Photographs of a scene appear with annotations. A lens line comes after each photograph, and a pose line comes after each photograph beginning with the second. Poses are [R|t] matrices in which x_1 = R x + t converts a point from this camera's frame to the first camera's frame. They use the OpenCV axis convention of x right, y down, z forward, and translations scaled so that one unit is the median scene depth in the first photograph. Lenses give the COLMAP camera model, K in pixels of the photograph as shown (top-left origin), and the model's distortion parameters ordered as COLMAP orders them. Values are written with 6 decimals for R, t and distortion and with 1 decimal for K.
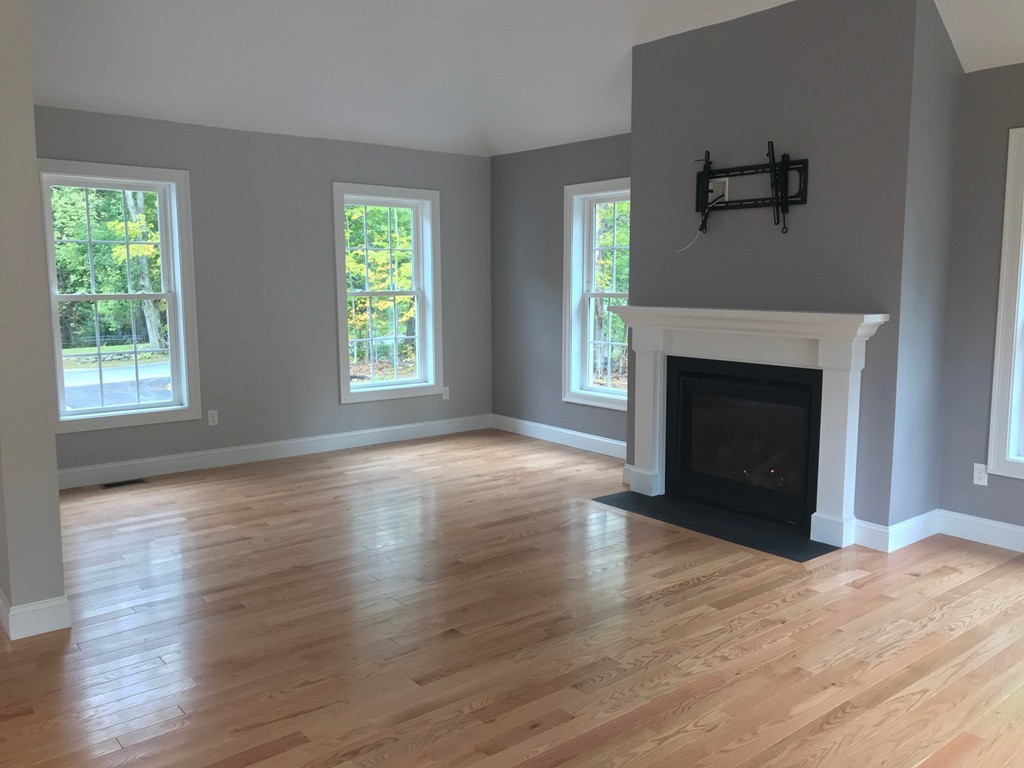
lens RADIAL K [[838.8, 0, 510.7], [0, 838.8, 385.2], [0, 0, 1]] dist [0.026560, -0.001003]
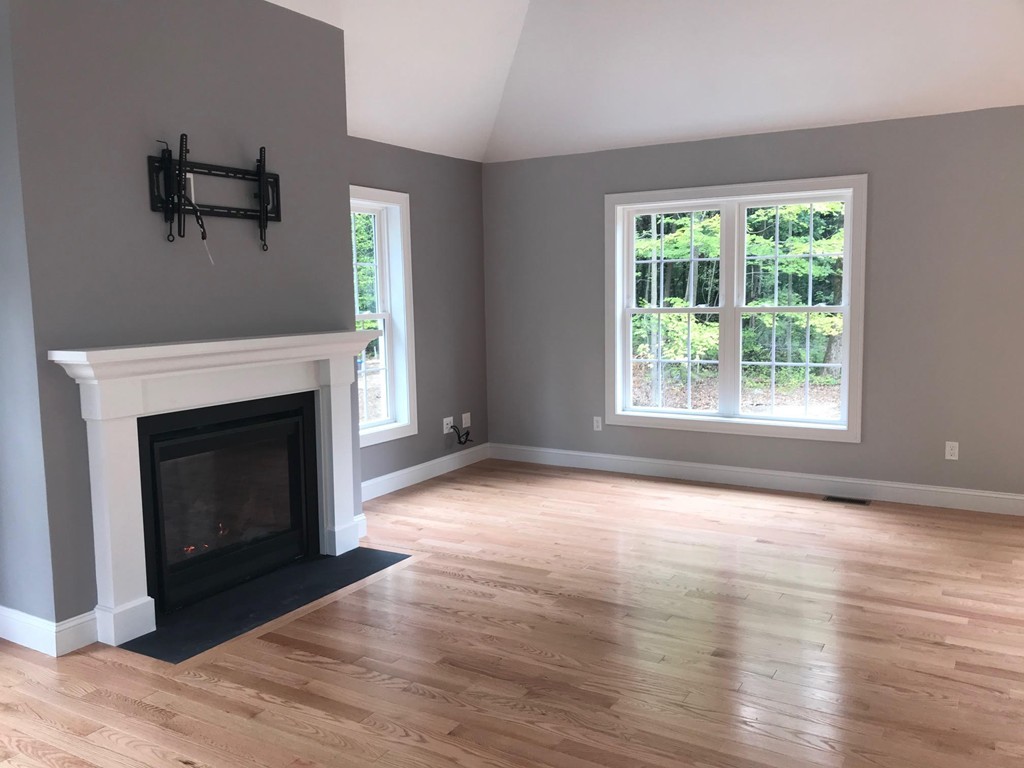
lens RADIAL K [[838.8, 0, 509.6], [0, 838.8, 381.9], [0, 0, 1]] dist [0.026560, -0.001003]
pose [[-0.347684, -0.095080, 0.932779, -0.612228], [0.141924, 0.978045, 0.152595, -0.139643], [-0.926808, 0.185439, -0.326556, 1.051595]]
